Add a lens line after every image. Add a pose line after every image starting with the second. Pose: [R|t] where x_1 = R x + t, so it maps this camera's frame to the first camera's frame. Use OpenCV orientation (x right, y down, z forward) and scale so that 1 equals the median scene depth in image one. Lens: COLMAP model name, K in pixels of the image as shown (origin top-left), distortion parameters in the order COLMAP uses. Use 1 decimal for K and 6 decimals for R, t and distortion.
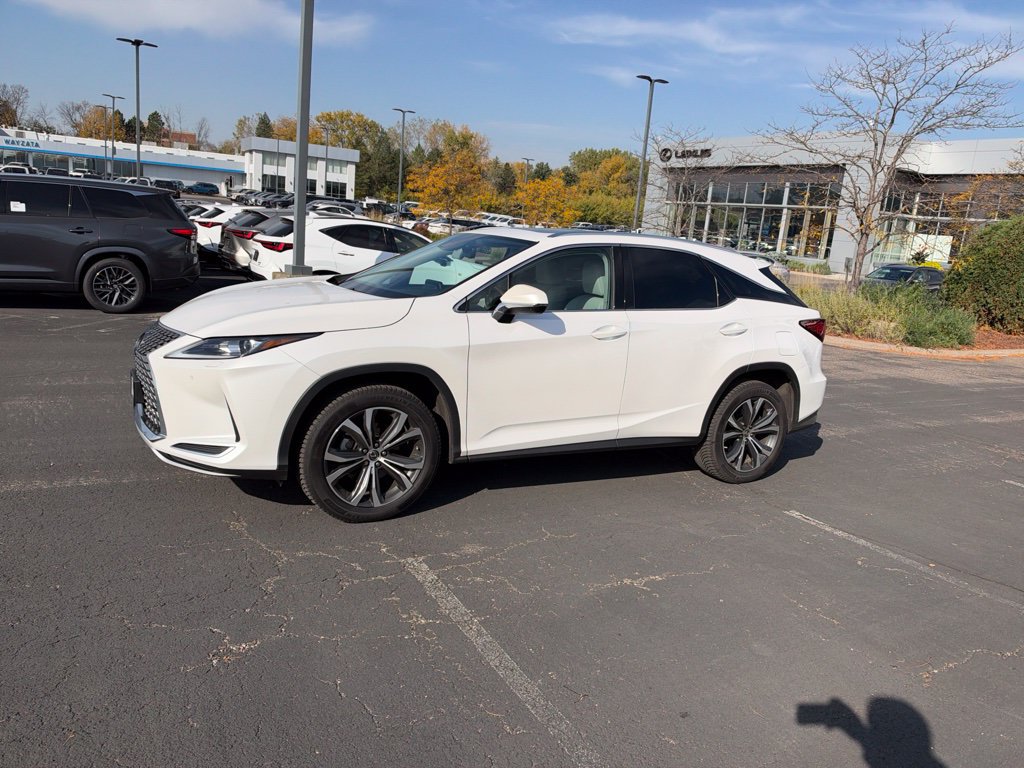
lens RADIAL K [[749.9, 0, 516.1], [0, 749.9, 384.4], [0, 0, 1]] dist [0.005482, -0.018844]
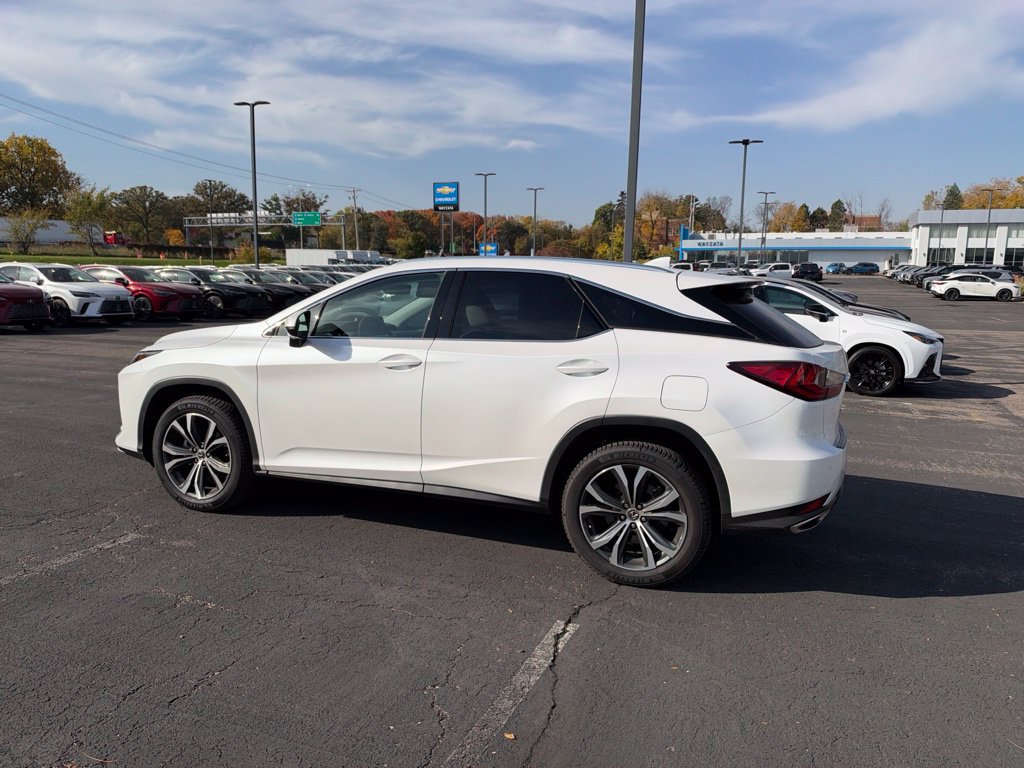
lens RADIAL K [[749.9, 0, 513.2], [0, 749.9, 379.3], [0, 0, 1]] dist [0.005482, -0.018844]
pose [[0.641767, 0.026226, -0.766451, 0.746663], [-0.114391, 0.991508, -0.061855, -0.005853], [0.758320, 0.127372, 0.639318, 0.423014]]
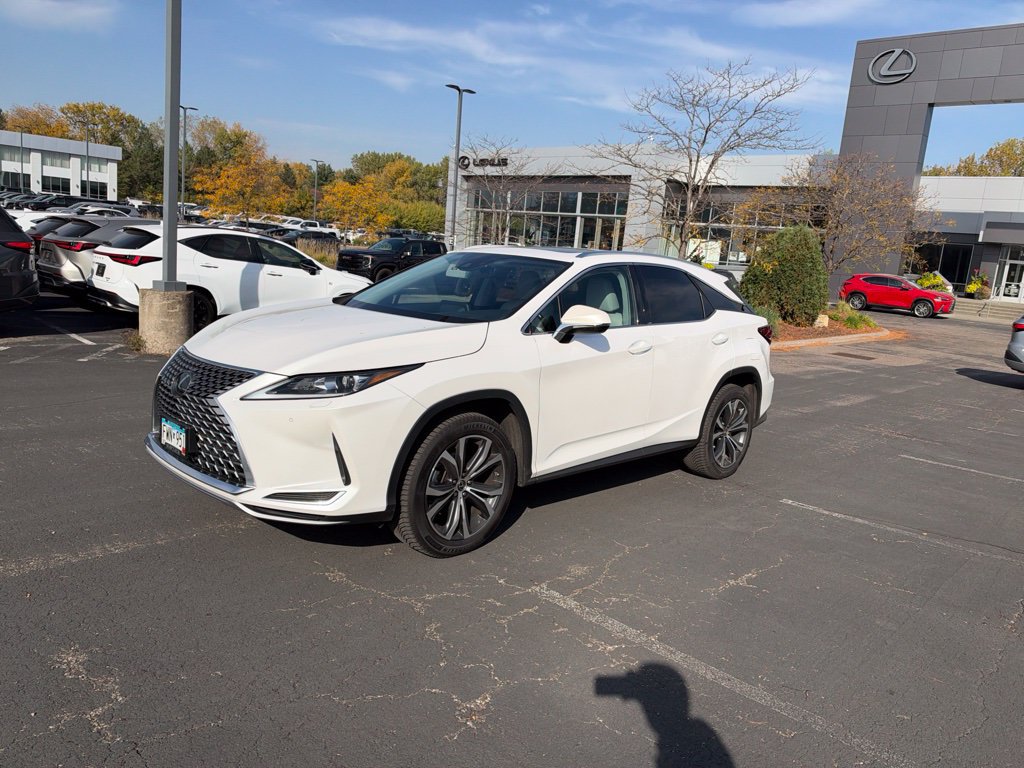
lens RADIAL K [[749.9, 0, 517.7], [0, 749.9, 376.6], [0, 0, 1]] dist [0.005482, -0.018844]
pose [[0.958488, -0.054222, 0.279929, -0.273285], [0.058155, 0.998291, -0.005755, -0.026168], [-0.279138, 0.021796, 0.960004, 0.032752]]
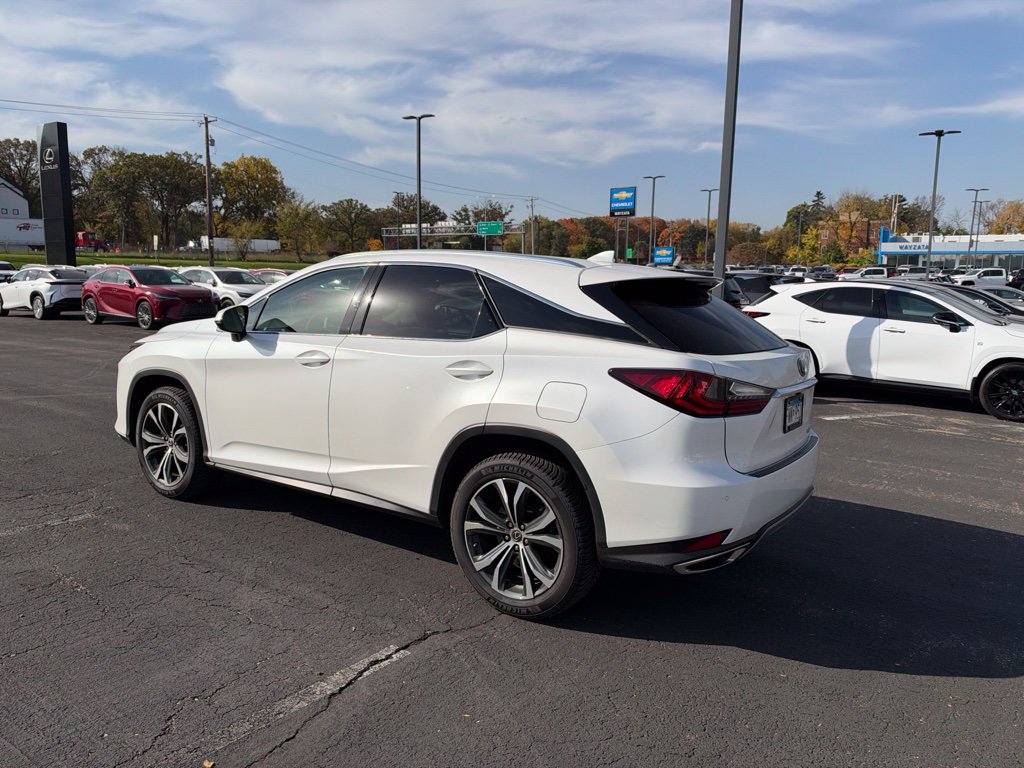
lens RADIAL K [[749.9, 0, 513.3], [0, 749.9, 372.8], [0, 0, 1]] dist [0.005482, -0.018844]
pose [[0.438093, 0.031472, -0.898379, 0.840204], [-0.162114, 0.985767, -0.044521, -0.041588], [0.884191, 0.165144, 0.436959, 0.667788]]
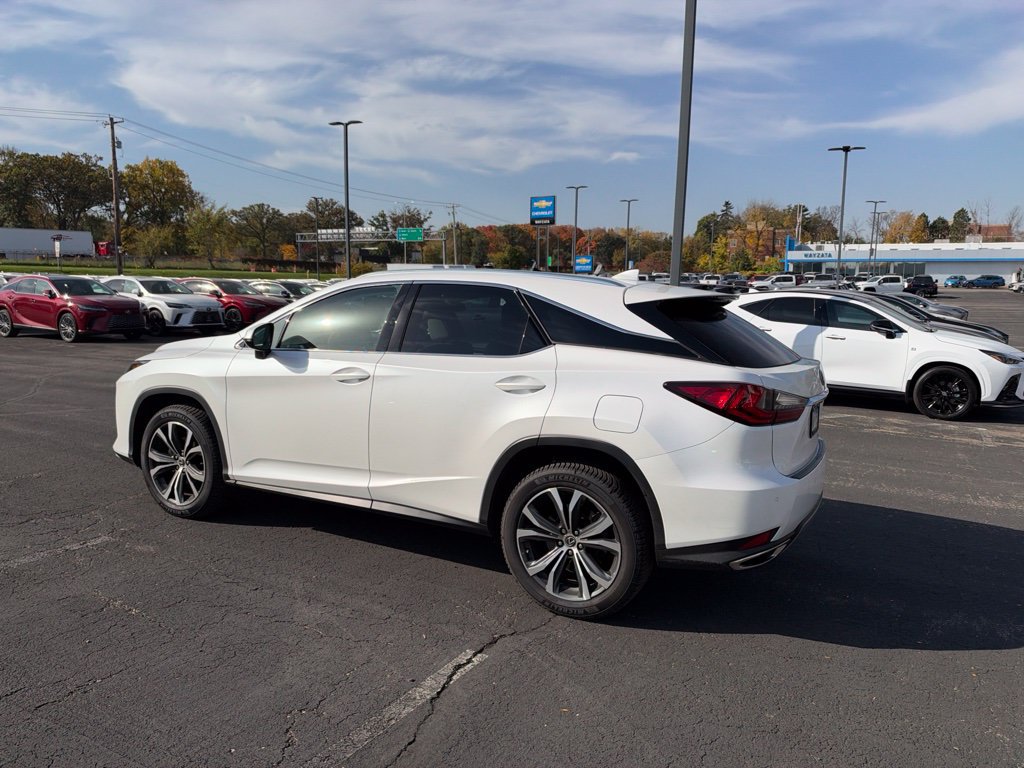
lens RADIAL K [[749.9, 0, 513.1], [0, 749.9, 381.4], [0, 0, 1]] dist [0.005482, -0.018844]
pose [[0.533499, 0.025650, -0.845412, 0.812797], [-0.140754, 0.988295, -0.058838, -0.029297], [0.834007, 0.150385, 0.530864, 0.554238]]
